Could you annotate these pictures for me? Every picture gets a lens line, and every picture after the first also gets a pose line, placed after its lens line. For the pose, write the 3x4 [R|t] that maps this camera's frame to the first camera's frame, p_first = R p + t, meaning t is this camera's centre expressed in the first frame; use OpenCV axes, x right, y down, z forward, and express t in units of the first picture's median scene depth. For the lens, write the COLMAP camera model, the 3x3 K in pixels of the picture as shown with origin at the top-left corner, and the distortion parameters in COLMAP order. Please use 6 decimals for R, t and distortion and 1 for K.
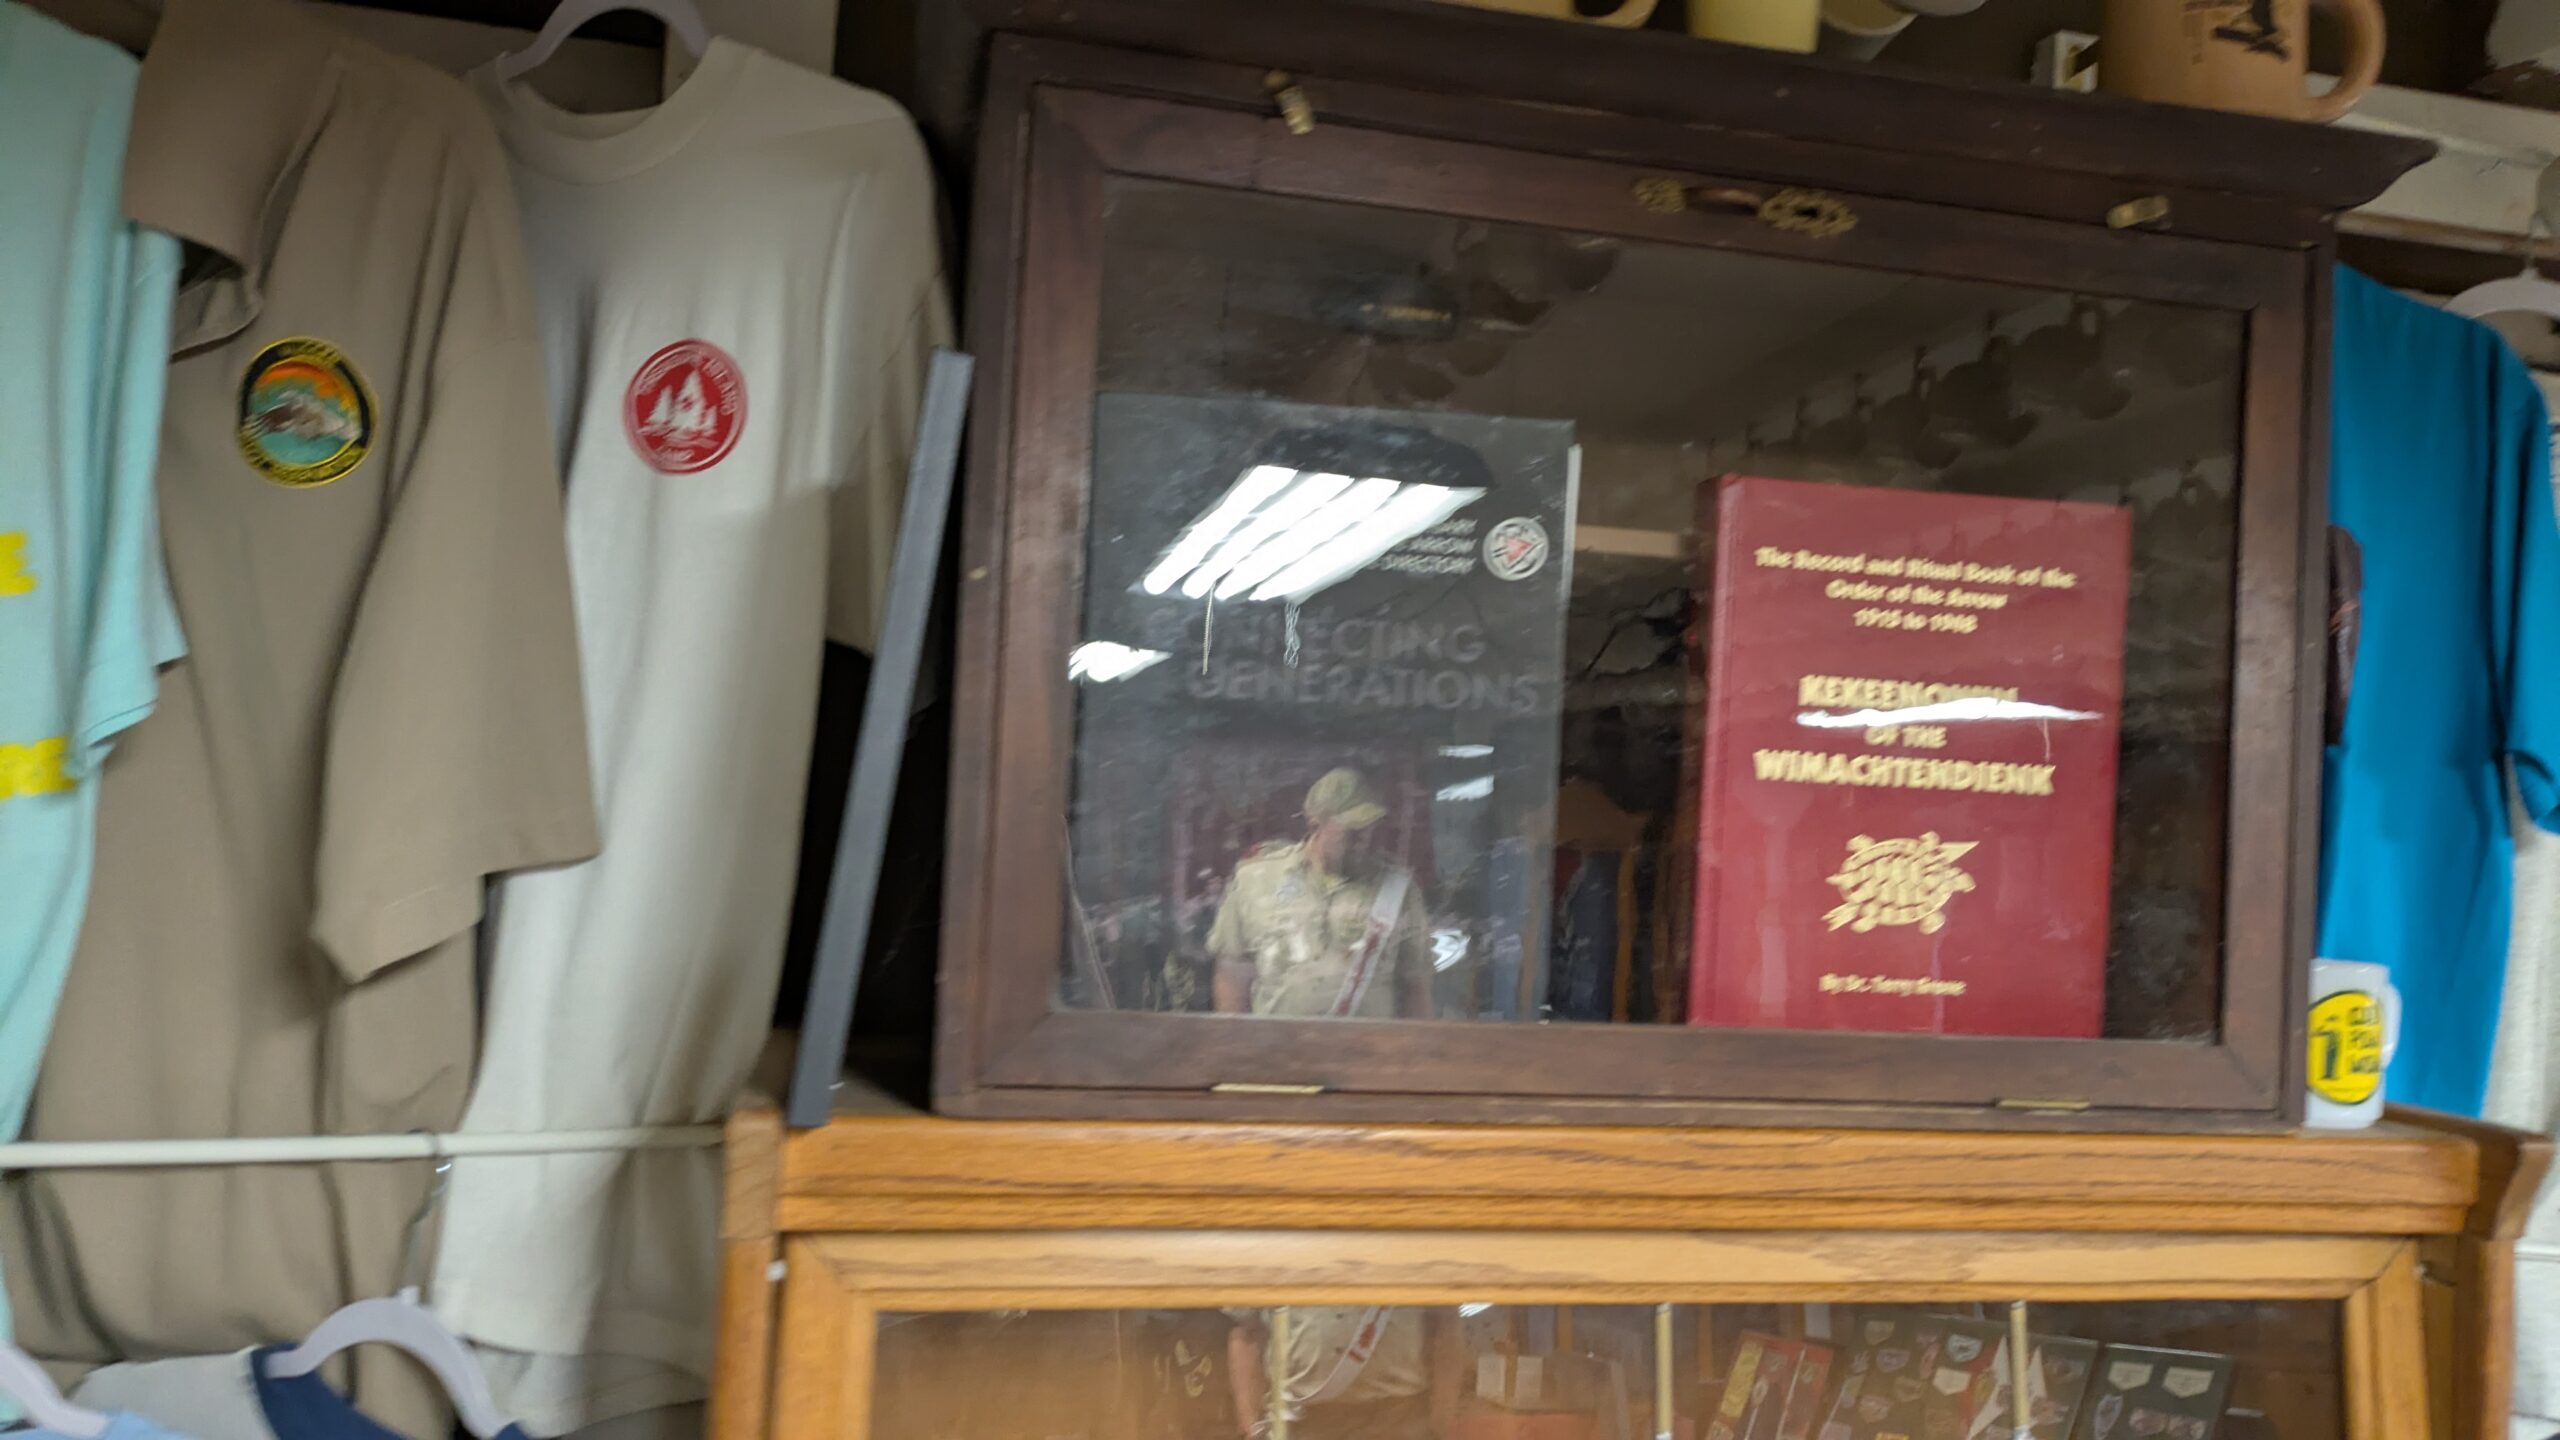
lens RADIAL K [[1835.5, 0, 1234.7], [0, 1835.5, 740.9], [0, 0, 1]] dist [0.052777, -0.053970]
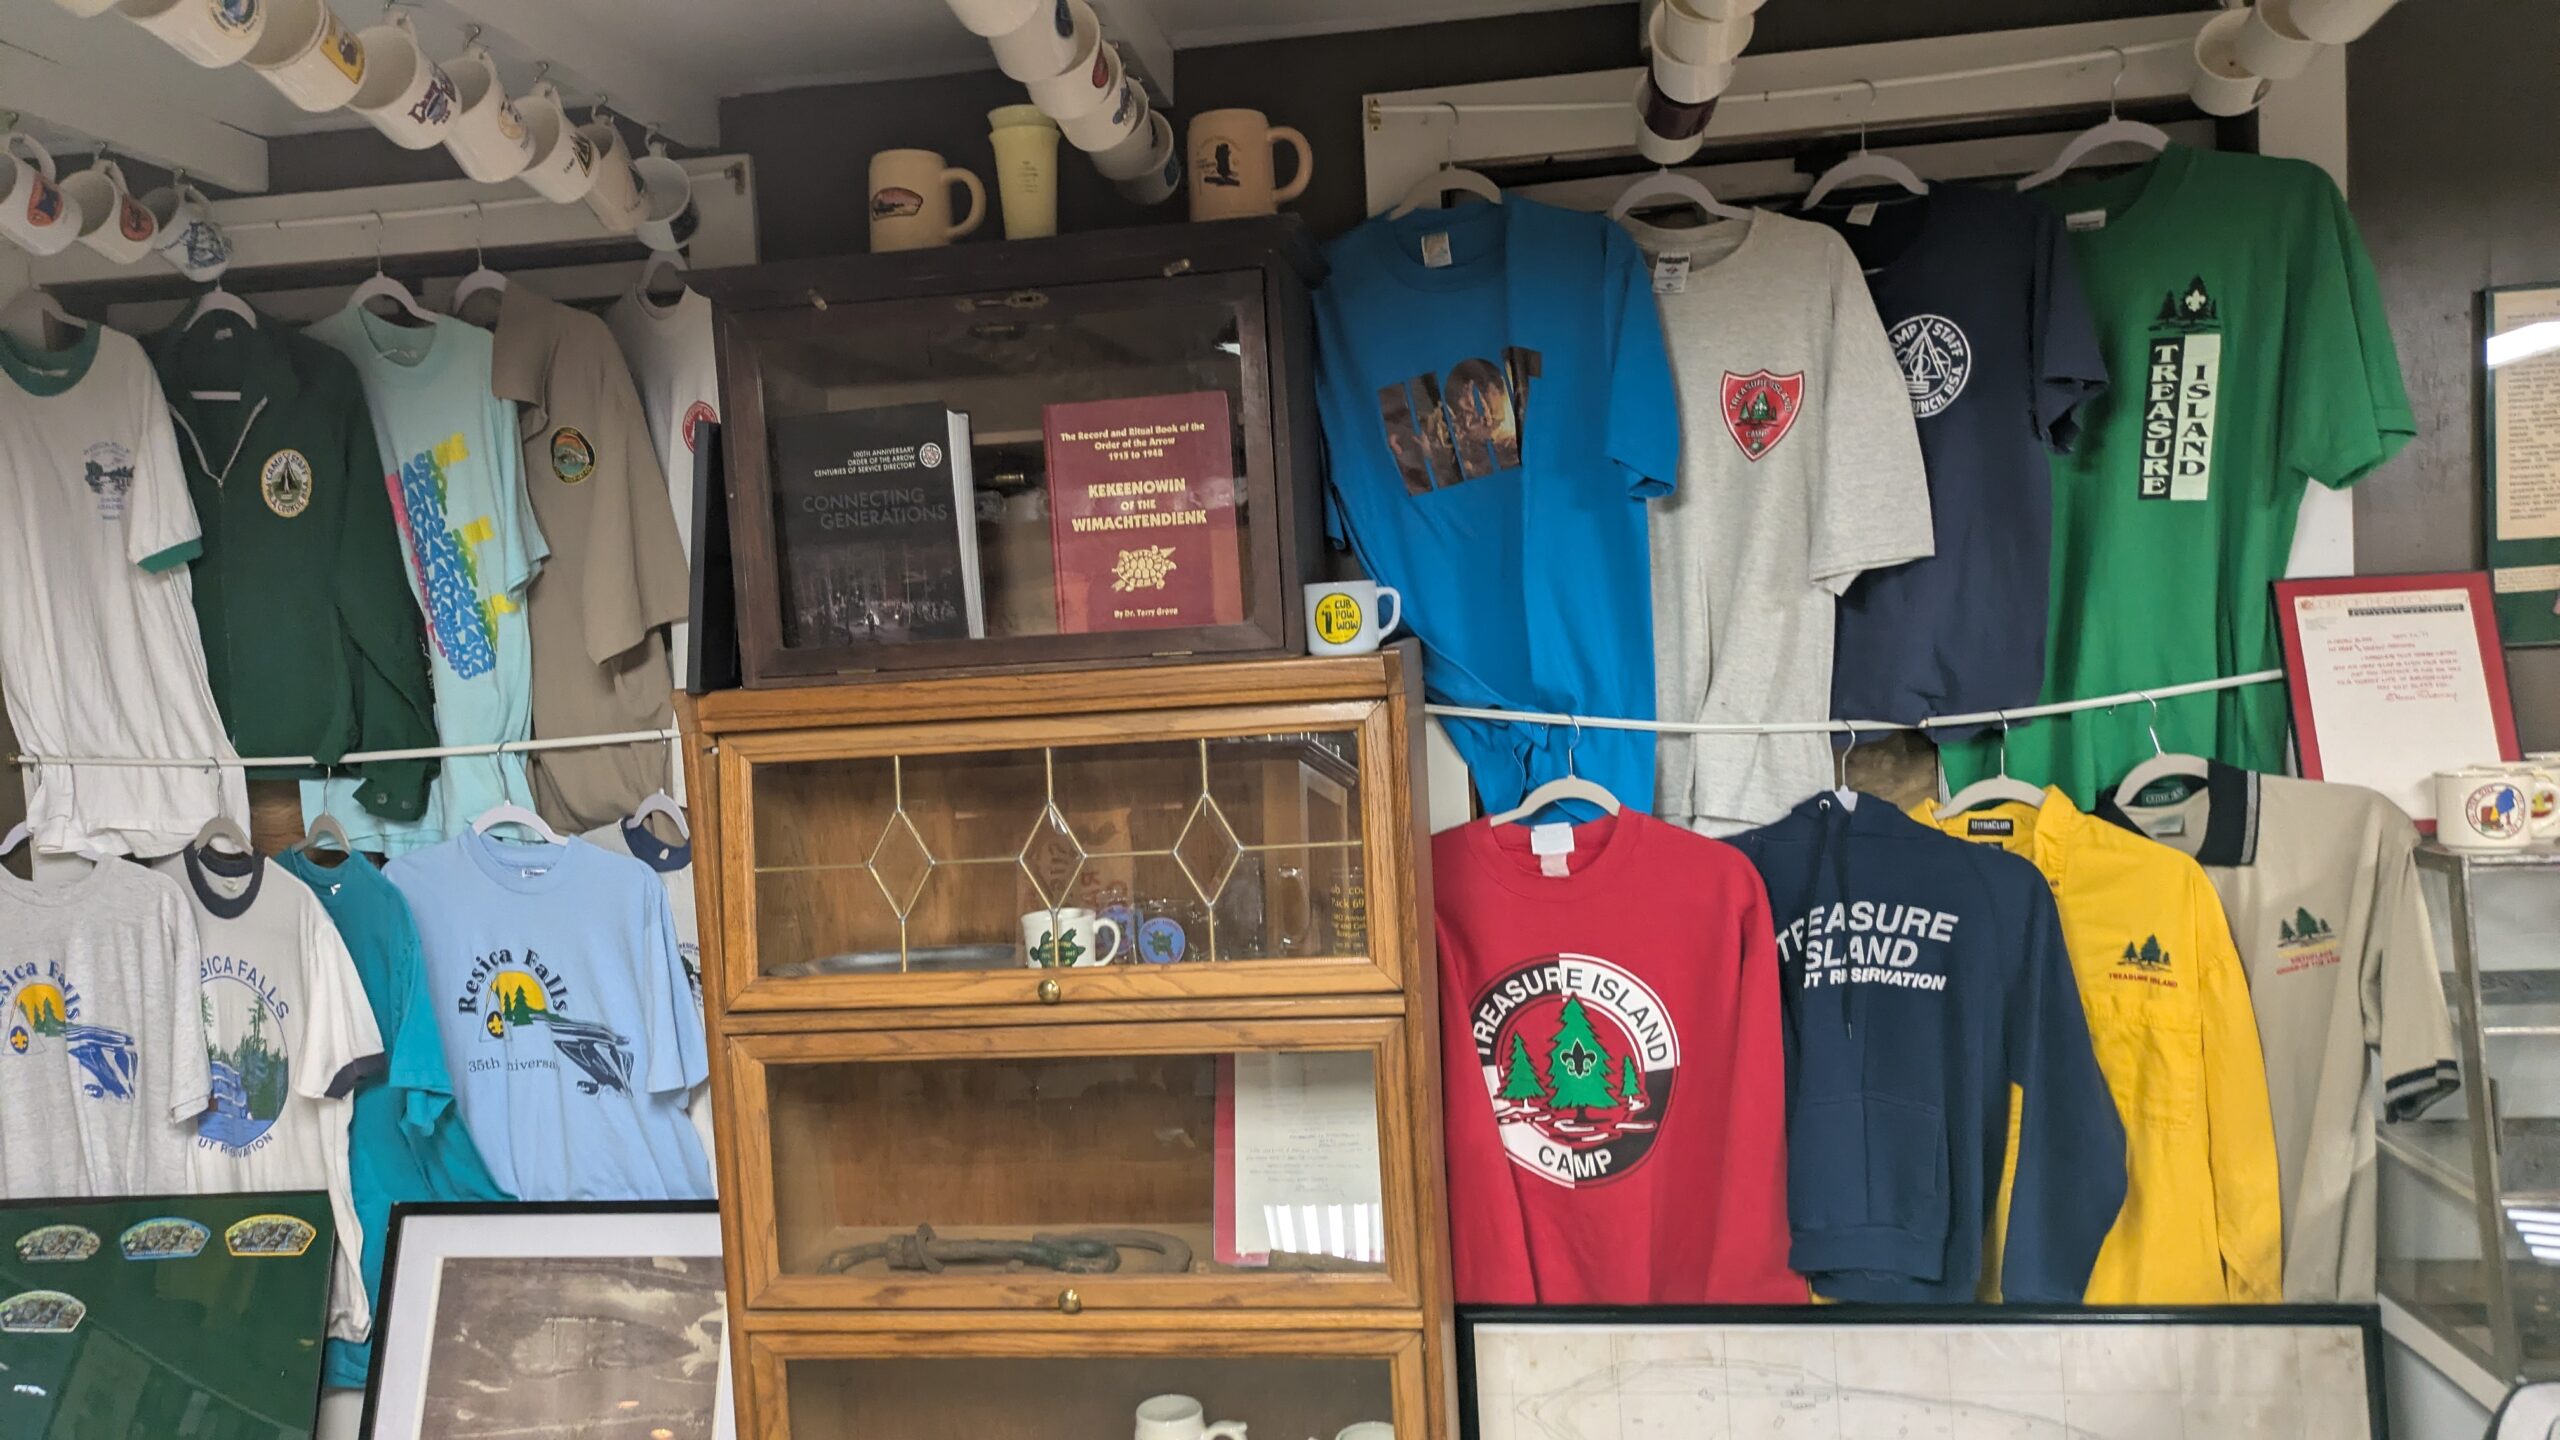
lens RADIAL K [[1816.7, 0, 1184.2], [0, 1816.7, 720.7], [0, 0, 1]] dist [0.056041, -0.059763]
pose [[0.922673, -0.080725, -0.377038, 1.252930], [0.122845, 0.988427, 0.088997, 0.068739], [0.365491, -0.128432, 0.921912, -1.113837]]
